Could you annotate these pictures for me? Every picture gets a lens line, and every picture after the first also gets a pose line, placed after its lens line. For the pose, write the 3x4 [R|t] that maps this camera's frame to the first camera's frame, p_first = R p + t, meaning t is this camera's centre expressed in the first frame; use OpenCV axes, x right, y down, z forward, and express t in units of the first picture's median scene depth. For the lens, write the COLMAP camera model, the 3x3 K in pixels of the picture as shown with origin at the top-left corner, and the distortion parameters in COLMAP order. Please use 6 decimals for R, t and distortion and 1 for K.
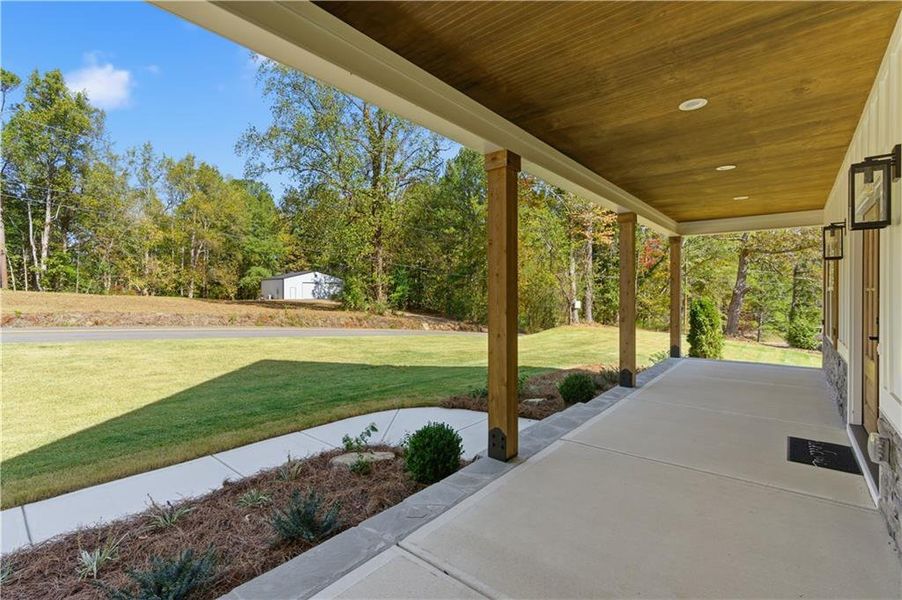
lens RADIAL K [[407.6, 0, 451.0], [0, 407.6, 300.0], [0, 0, 1]] dist [0.002203, 0.000257]
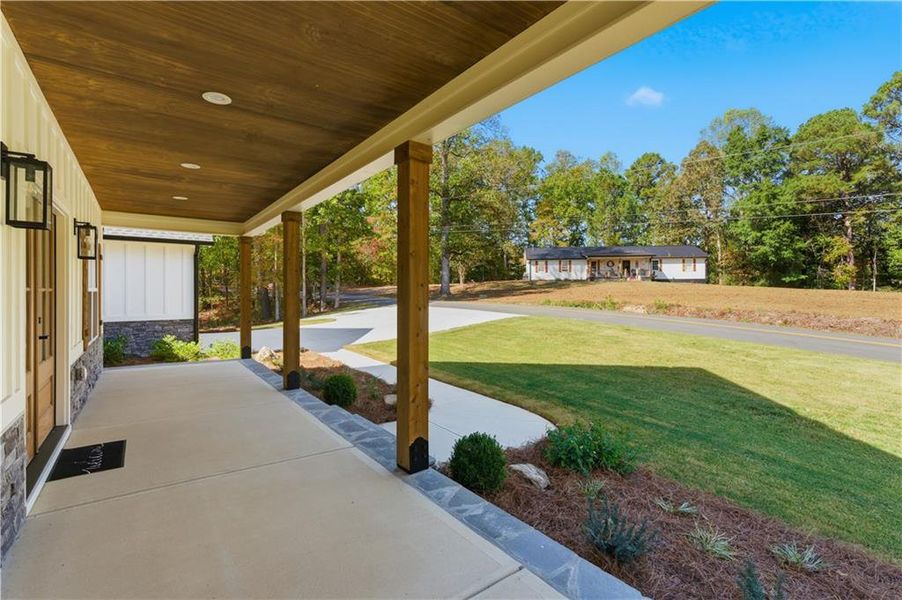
lens RADIAL K [[407.6, 0, 451.0], [0, 407.6, 300.0], [0, 0, 1]] dist [0.002203, 0.000257]
pose [[-0.223558, 0.011903, -0.974618, 1.504718], [-0.013405, 0.999793, 0.015285, -0.024055], [0.974598, 0.016482, -0.223352, 1.856618]]
